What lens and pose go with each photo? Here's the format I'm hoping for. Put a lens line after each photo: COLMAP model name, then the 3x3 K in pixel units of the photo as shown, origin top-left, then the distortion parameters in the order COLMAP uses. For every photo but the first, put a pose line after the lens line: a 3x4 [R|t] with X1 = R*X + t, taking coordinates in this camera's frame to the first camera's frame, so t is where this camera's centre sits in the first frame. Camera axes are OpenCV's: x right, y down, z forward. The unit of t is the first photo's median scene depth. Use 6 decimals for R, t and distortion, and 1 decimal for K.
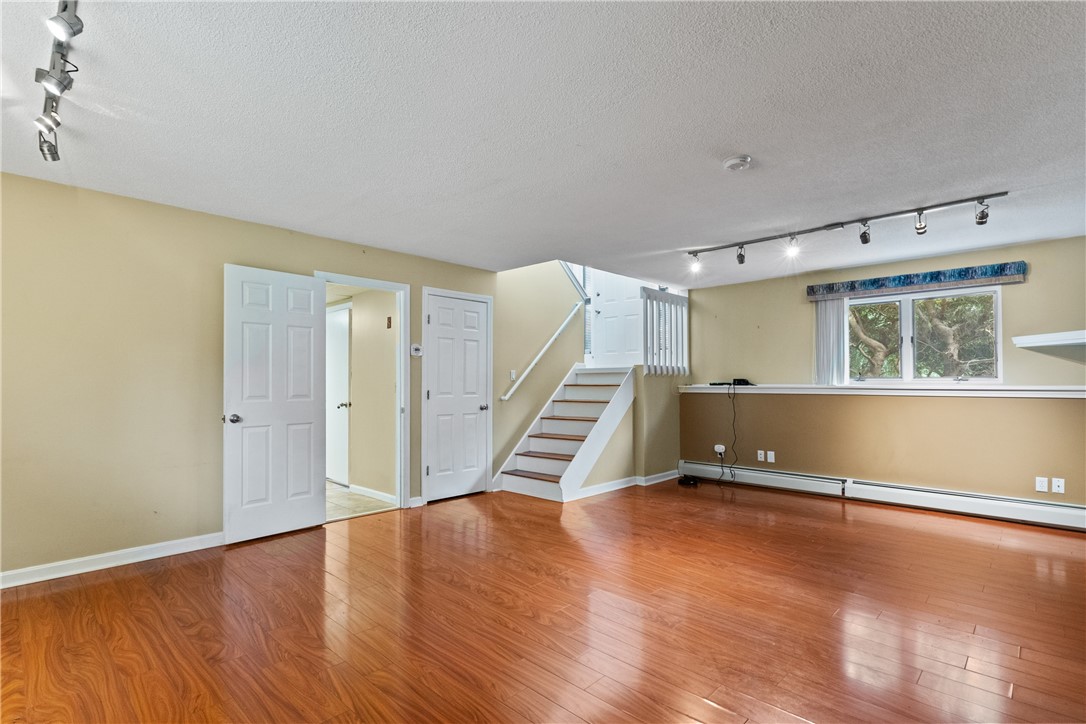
lens RADIAL K [[517.9, 0, 539.9], [0, 517.9, 364.0], [0, 0, 1]] dist [0.002045, 0.000048]
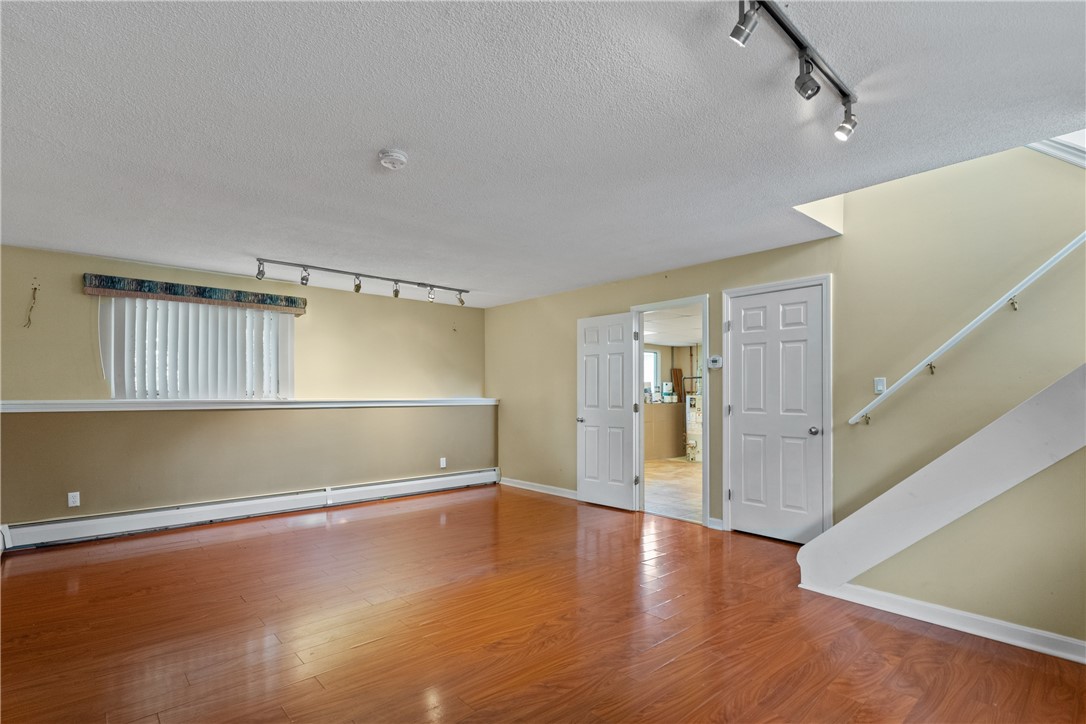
lens RADIAL K [[526.0, 0, 541.7], [0, 526.0, 387.7], [0, 0, 1]] dist [-0.000271, 0.000119]
pose [[-0.070111, -0.008029, -0.997507, 0.734639], [0.037519, 0.999239, -0.010680, 0.018382], [0.996833, -0.038174, -0.069757, 0.759328]]
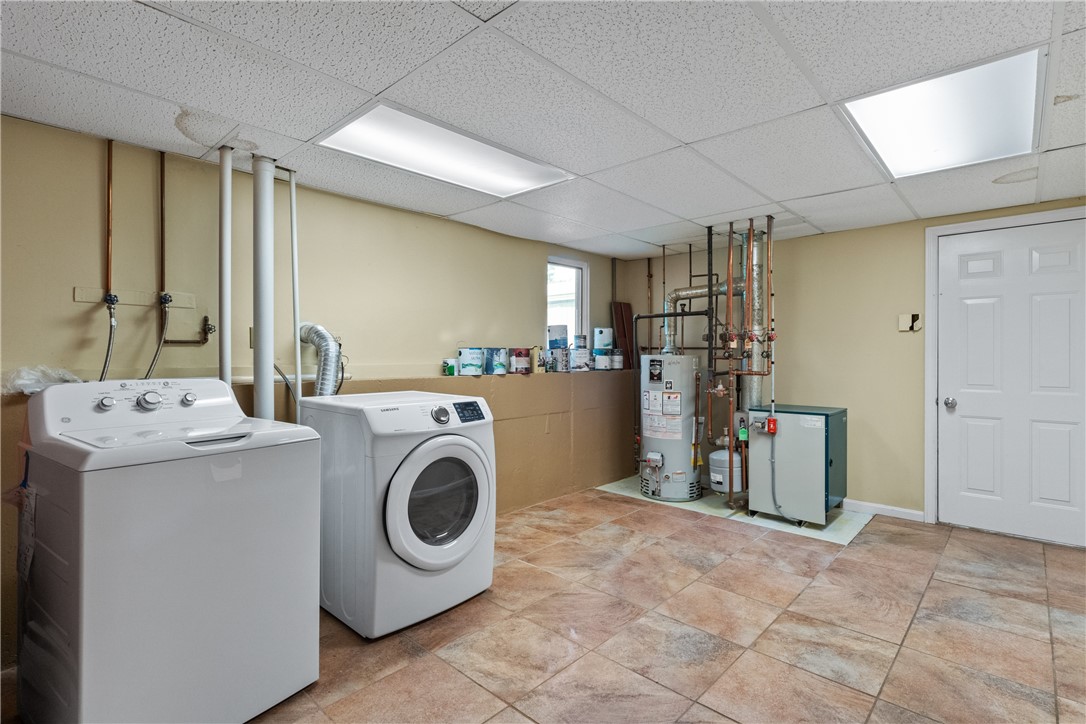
lens RADIAL K [[517.9, 0, 539.9], [0, 517.9, 364.0], [0, 0, 1]] dist [0.002045, 0.000048]
pose [[0.024360, 0.022565, -0.999449, -0.344543], [0.038577, 0.998979, 0.023494, 0.034460], [0.998959, -0.039129, 0.023465, 0.957130]]
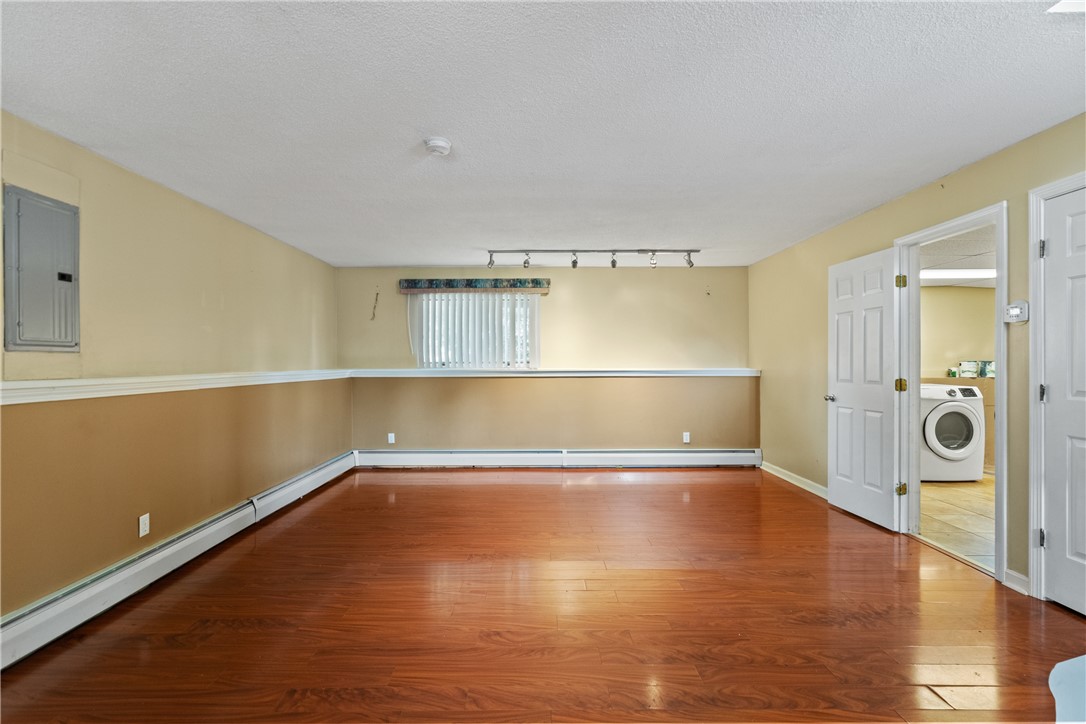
lens RADIAL K [[517.9, 0, 539.9], [0, 517.9, 364.0], [0, 0, 1]] dist [0.002045, 0.000048]
pose [[-0.714467, 0.008514, -0.699618, 0.526539], [0.031888, 0.999283, -0.020404, 0.024467], [0.698942, -0.036887, -0.714226, 1.047414]]
